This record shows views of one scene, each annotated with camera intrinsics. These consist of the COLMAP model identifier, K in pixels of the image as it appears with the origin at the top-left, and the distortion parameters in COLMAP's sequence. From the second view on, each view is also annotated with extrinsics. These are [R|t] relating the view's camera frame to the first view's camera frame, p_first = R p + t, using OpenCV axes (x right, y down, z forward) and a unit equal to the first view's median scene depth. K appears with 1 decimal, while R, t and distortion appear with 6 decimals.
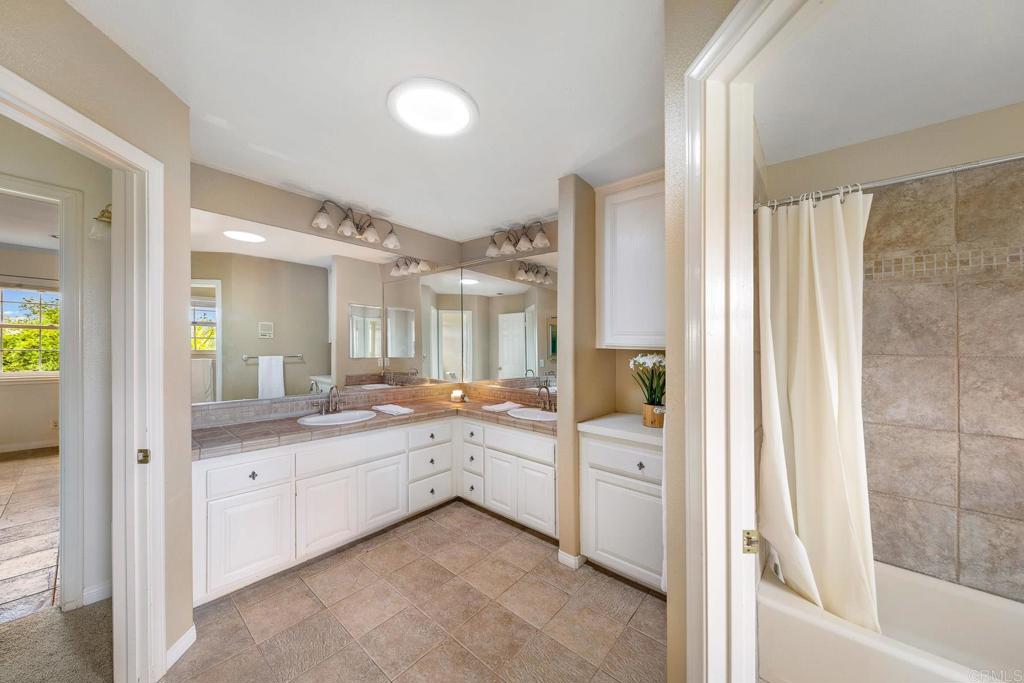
lens RADIAL K [[358.4, 0, 512.0], [0, 358.4, 341.5], [0, 0, 1]] dist [-0.000762, -0.000197]
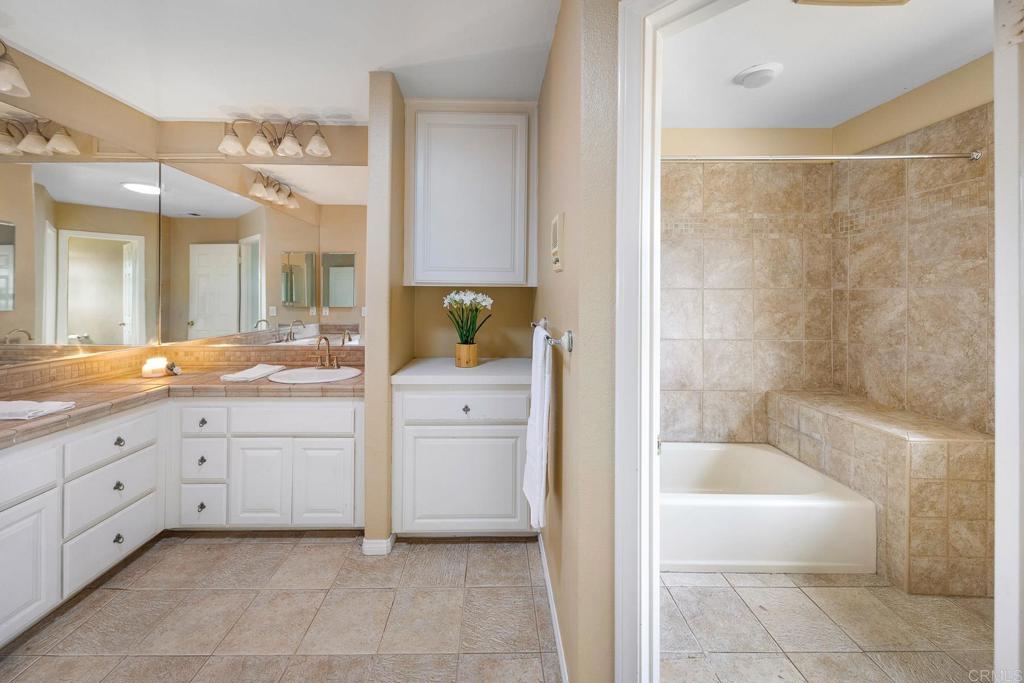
lens RADIAL K [[378.7, 0, 507.4], [0, 378.7, 284.2], [0, 0, 1]] dist [0.000019, -0.000614]
pose [[0.749731, -0.000397, 0.661743, -0.156119], [0.004845, 0.999976, -0.004889, 0.018344], [-0.661725, 0.006872, 0.749715, 0.134737]]
